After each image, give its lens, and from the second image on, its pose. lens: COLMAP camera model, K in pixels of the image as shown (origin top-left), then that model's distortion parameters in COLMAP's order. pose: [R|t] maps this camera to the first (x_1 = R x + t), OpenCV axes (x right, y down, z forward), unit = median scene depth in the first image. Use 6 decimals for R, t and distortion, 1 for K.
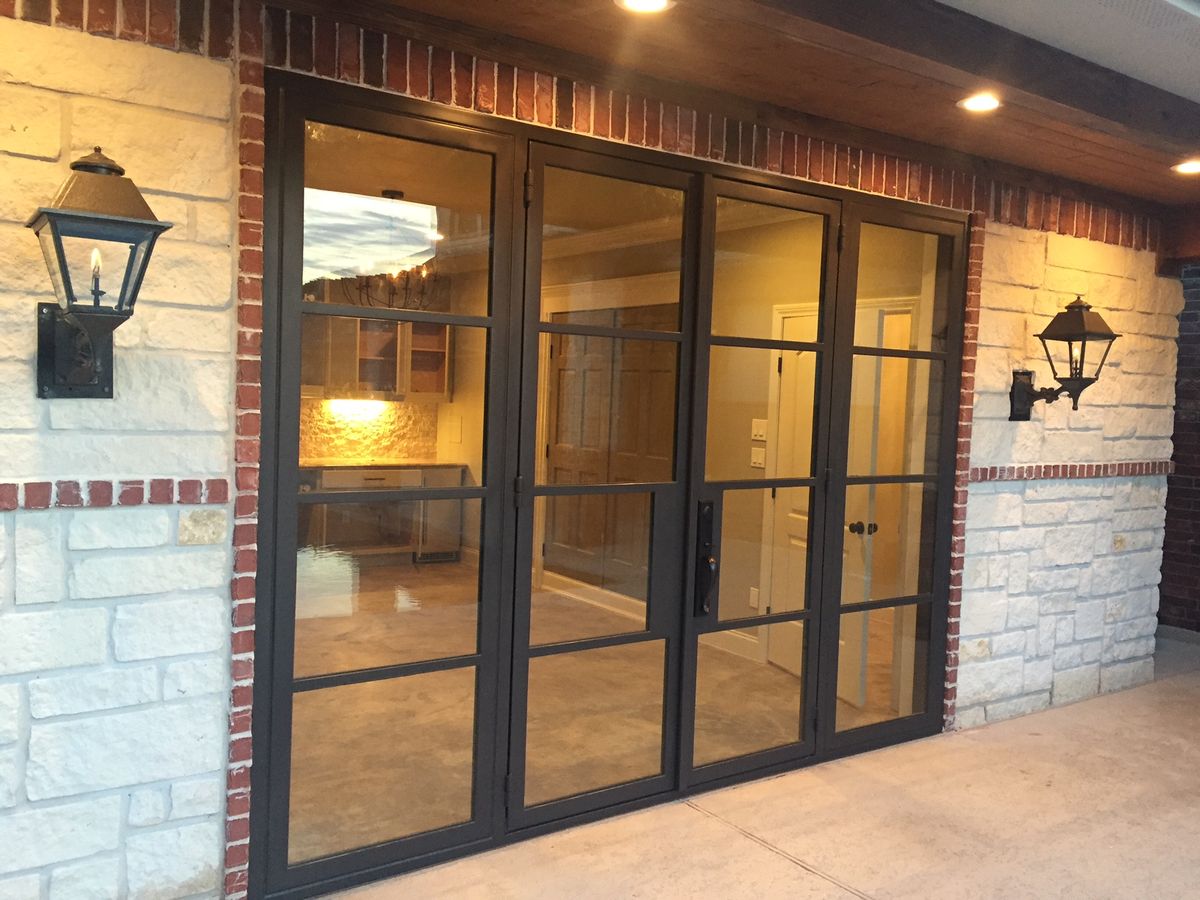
lens RADIAL K [[1032.3, 0, 600.0], [0, 1032.3, 450.0], [0, 0, 1]] dist [0.004348, -0.004723]
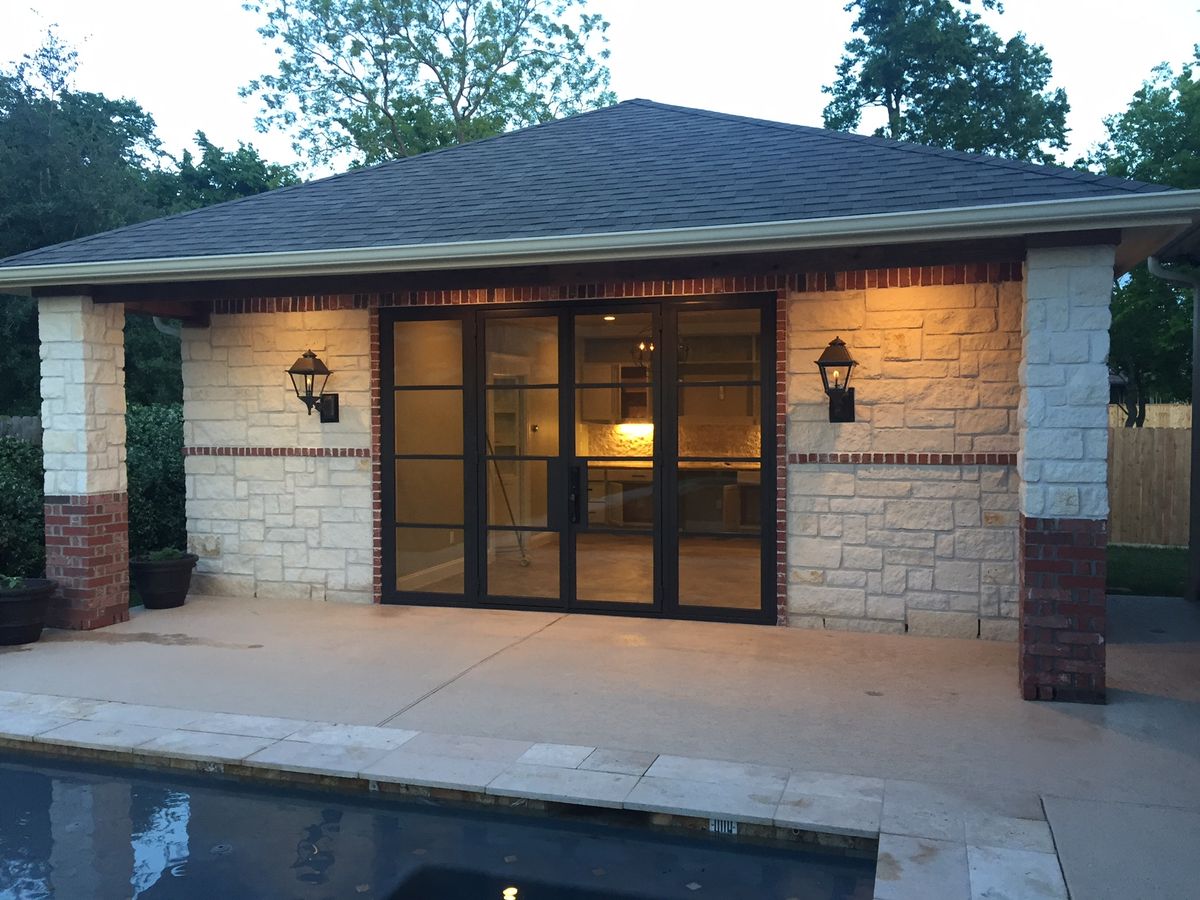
lens RADIAL K [[1032.3, 0, 600.0], [0, 1032.3, 450.0], [0, 0, 1]] dist [0.004348, -0.004723]
pose [[0.601733, -0.006815, -0.798668, 1.413808], [-0.017579, 0.999608, -0.021773, 0.049910], [0.798504, 0.027141, 0.601378, -0.145542]]
